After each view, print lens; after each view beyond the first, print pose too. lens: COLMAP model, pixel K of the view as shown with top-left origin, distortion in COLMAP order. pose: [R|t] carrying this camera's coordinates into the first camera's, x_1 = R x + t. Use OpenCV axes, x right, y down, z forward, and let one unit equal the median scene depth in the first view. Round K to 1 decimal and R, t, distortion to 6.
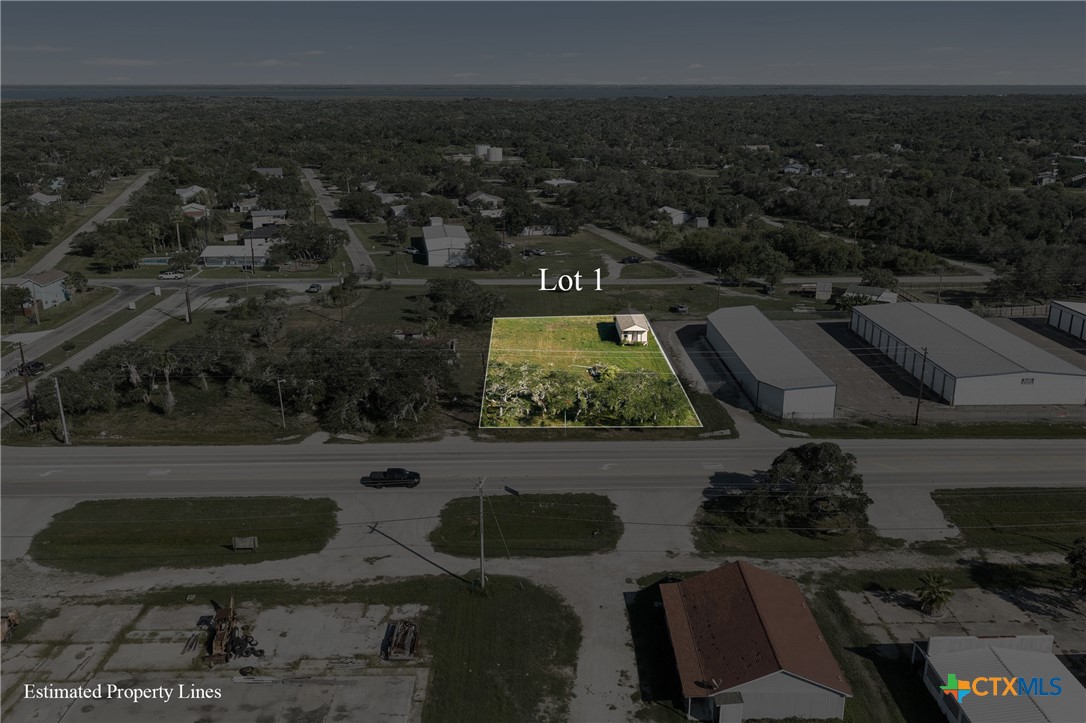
lens RADIAL K [[902.6, 0, 544.4], [0, 902.6, 400.1], [0, 0, 1]] dist [0.020742, -0.036431]
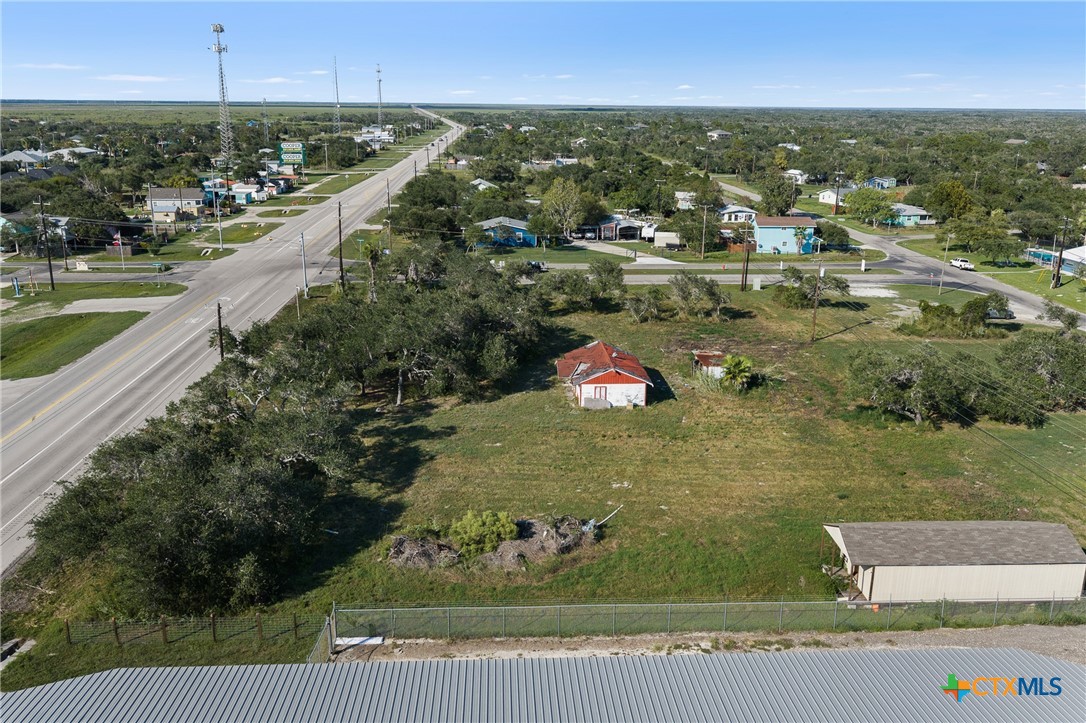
lens RADIAL K [[902.6, 0, 547.4], [0, 902.6, 355.8], [0, 0, 1]] dist [0.020742, -0.036431]
pose [[0.025681, 0.269292, -0.962716, 0.485213], [-0.339928, 0.908000, 0.244918, -0.225884], [0.940101, 0.320965, 0.114859, 1.056828]]
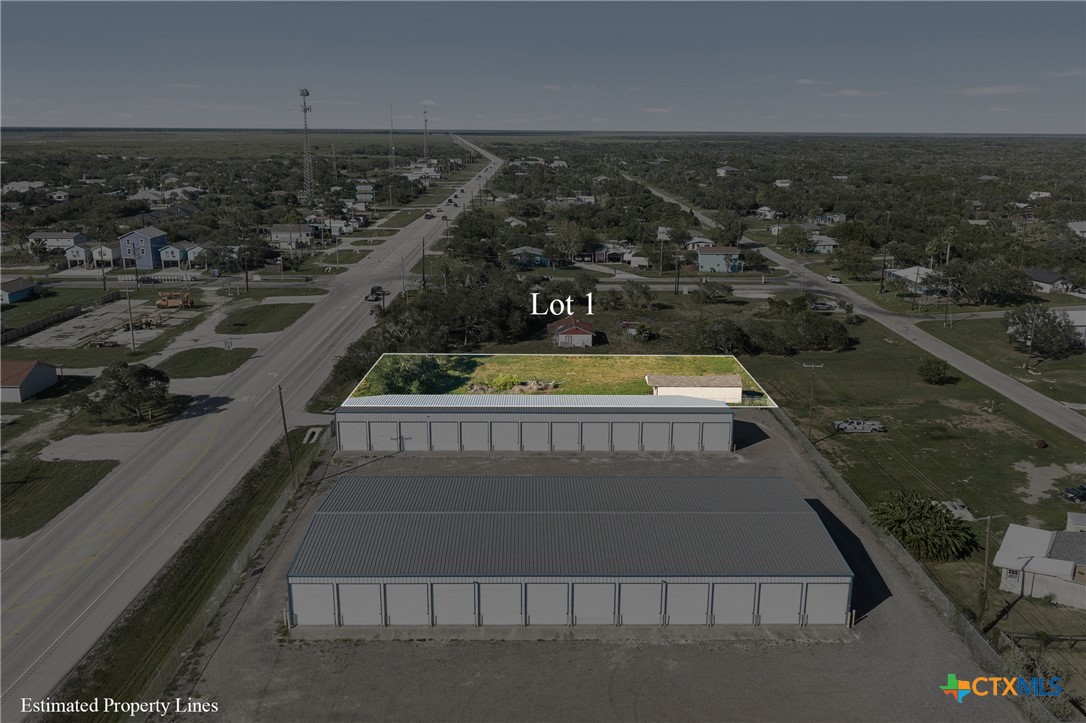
lens RADIAL K [[902.6, 0, 548.0], [0, 902.6, 357.7], [0, 0, 1]] dist [0.020742, -0.036431]
pose [[-0.013021, 0.245689, -0.969261, 1.088963], [-0.337295, 0.911450, 0.235566, -0.318490], [0.941309, 0.329995, 0.071001, 1.067113]]
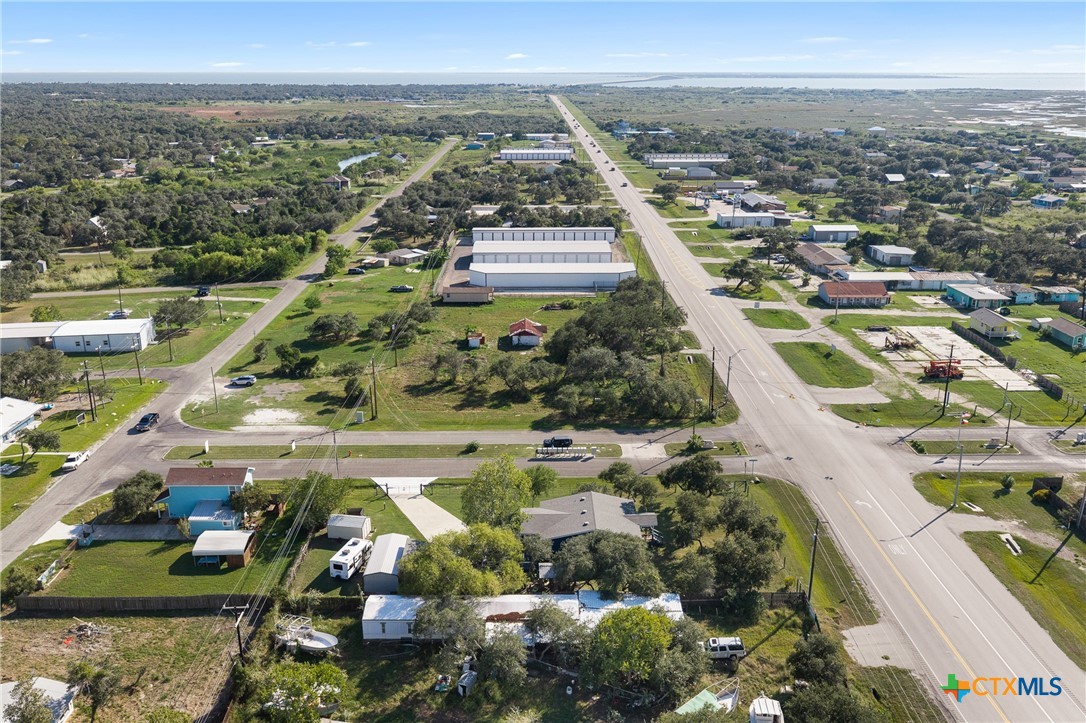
lens RADIAL K [[902.6, 0, 544.5], [0, 902.6, 382.3], [0, 0, 1]] dist [0.020742, -0.036431]
pose [[0.016620, -0.328725, 0.944279, -1.677564], [0.331687, 0.892744, 0.304946, -0.457483], [-0.943243, 0.308137, 0.123871, 0.980464]]
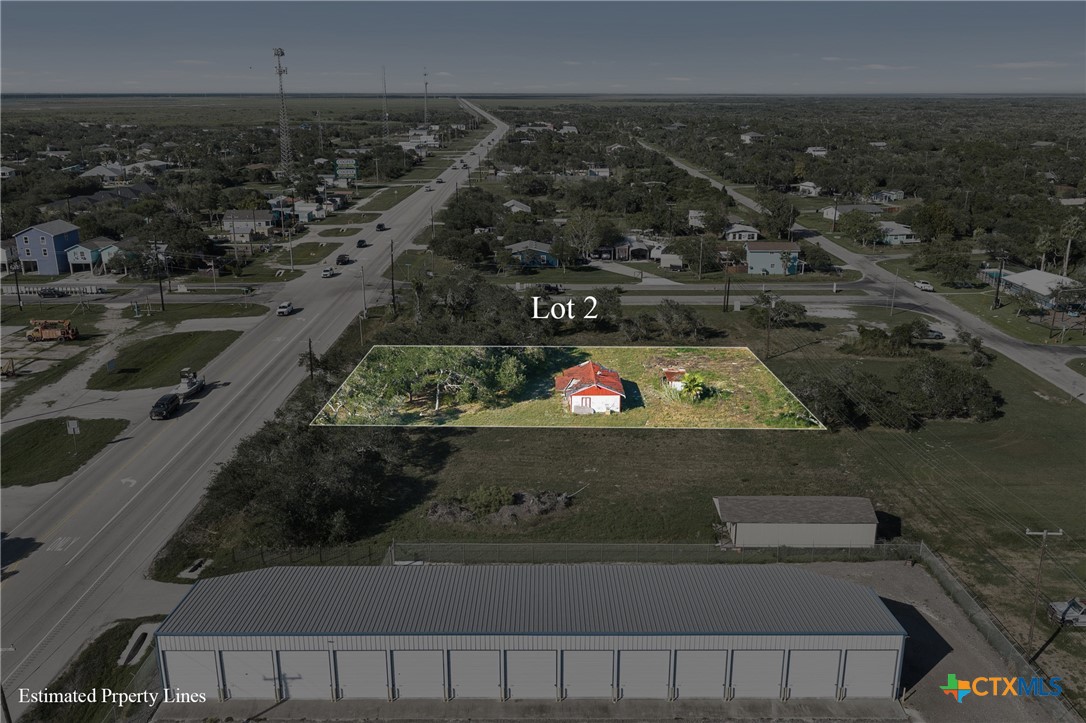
lens RADIAL K [[902.6, 0, 547.4], [0, 902.6, 357.0], [0, 0, 1]] dist [0.020742, -0.036431]
pose [[-0.023188, 0.281796, -0.959194, 0.687737], [-0.331574, 0.902977, 0.273296, -0.318601], [0.943144, 0.324381, 0.072498, 1.063302]]
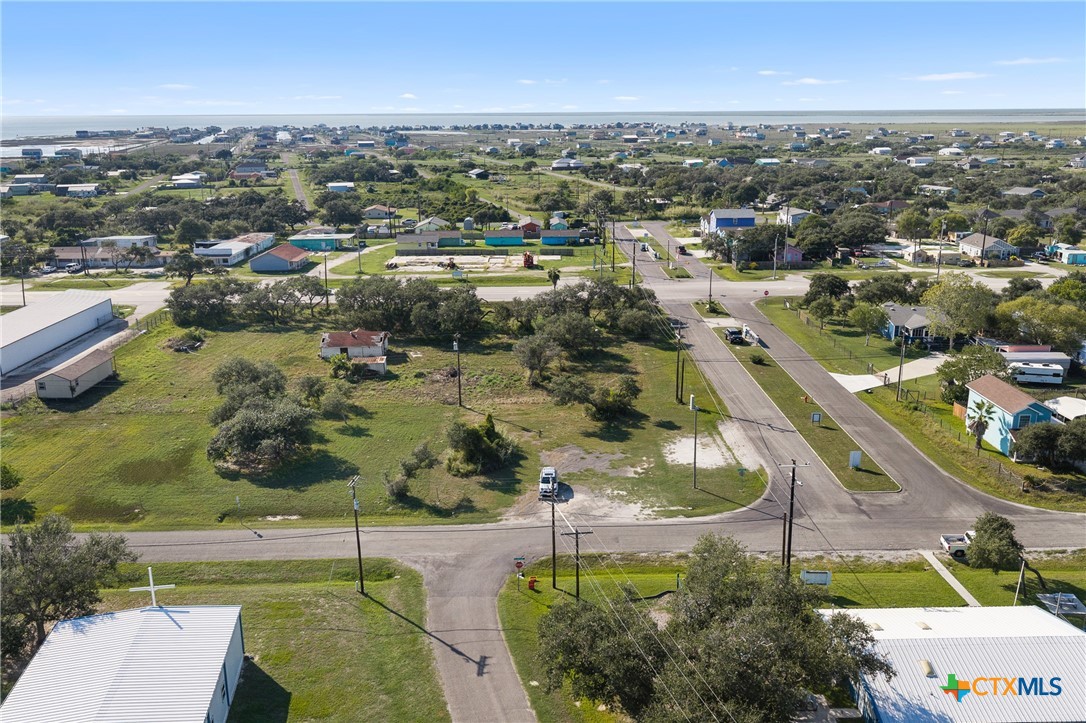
lens RADIAL K [[902.6, 0, 542.5], [0, 902.6, 359.3], [0, 0, 1]] dist [0.020742, -0.036431]
pose [[-0.999908, 0.002910, 0.013212, -0.404372], [0.009936, 0.820718, 0.571247, -0.689359], [-0.009181, 0.571326, -0.820672, 2.112149]]
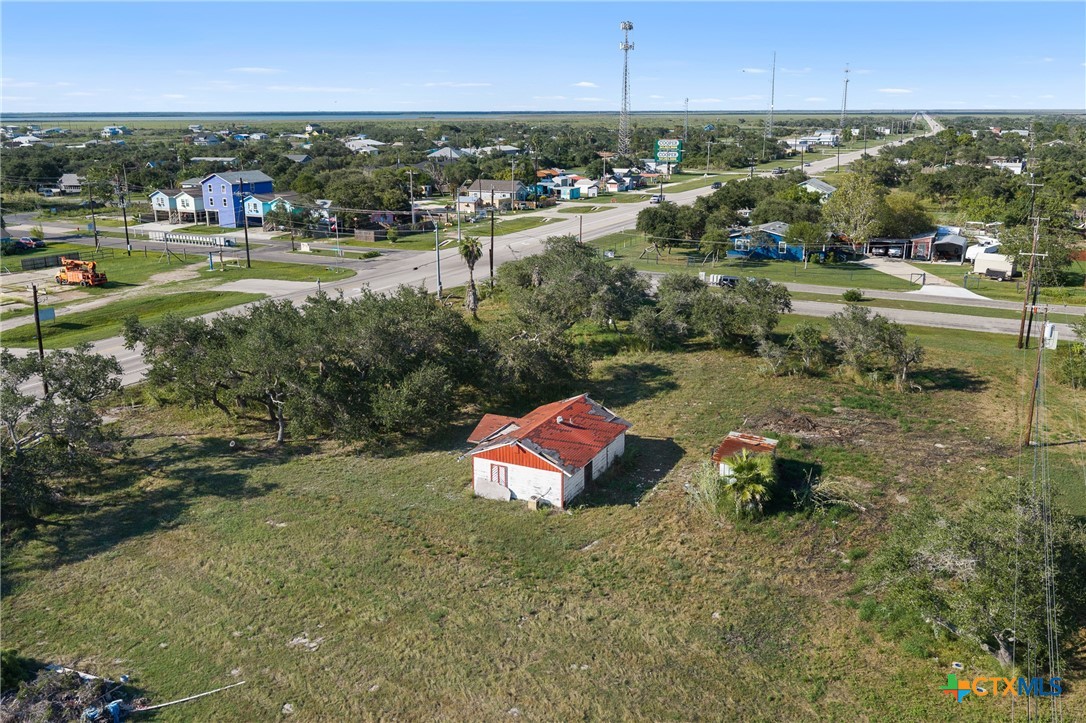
lens RADIAL K [[902.6, 0, 544.8], [0, 902.6, 359.7], [0, 0, 1]] dist [0.020742, -0.036431]
pose [[-0.484161, 0.234661, -0.842925, 0.208281], [-0.286450, 0.867769, 0.406109, -0.279327], [0.826761, 0.438078, -0.352921, 1.313469]]
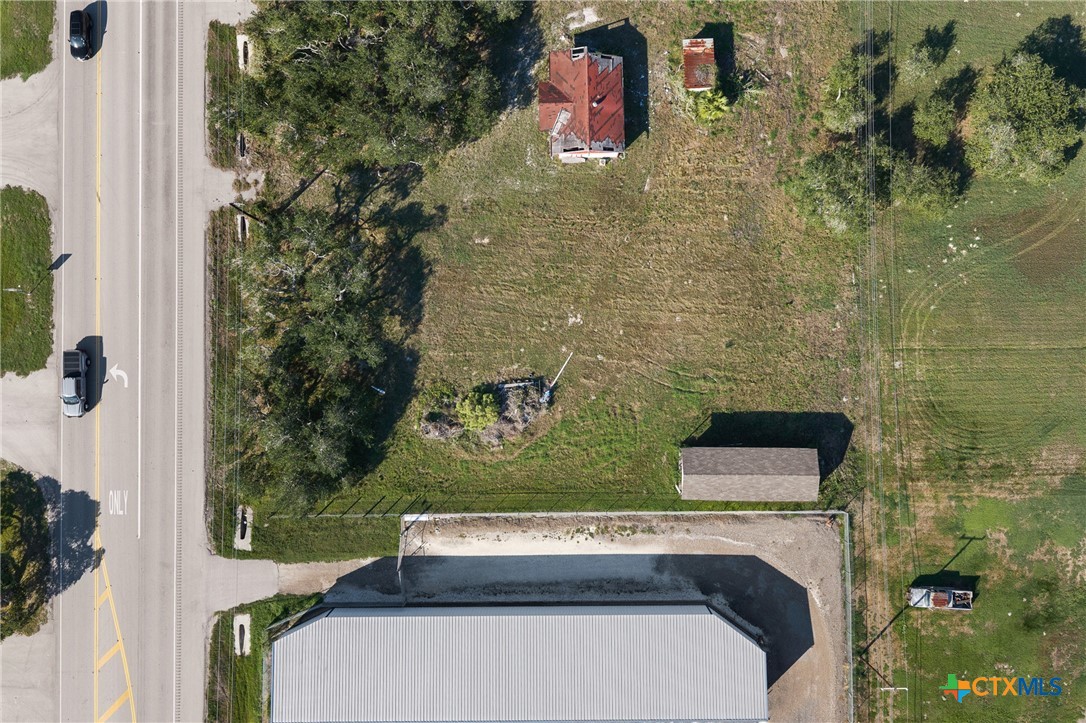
lens RADIAL K [[902.6, 0, 546.6], [0, 902.6, 399.7], [0, 0, 1]] dist [0.020742, -0.036431]
pose [[-0.018438, 0.999436, -0.028070, 0.092163], [-0.326427, 0.020519, 0.945000, -0.710636], [0.945043, 0.026587, 0.325865, 0.928198]]
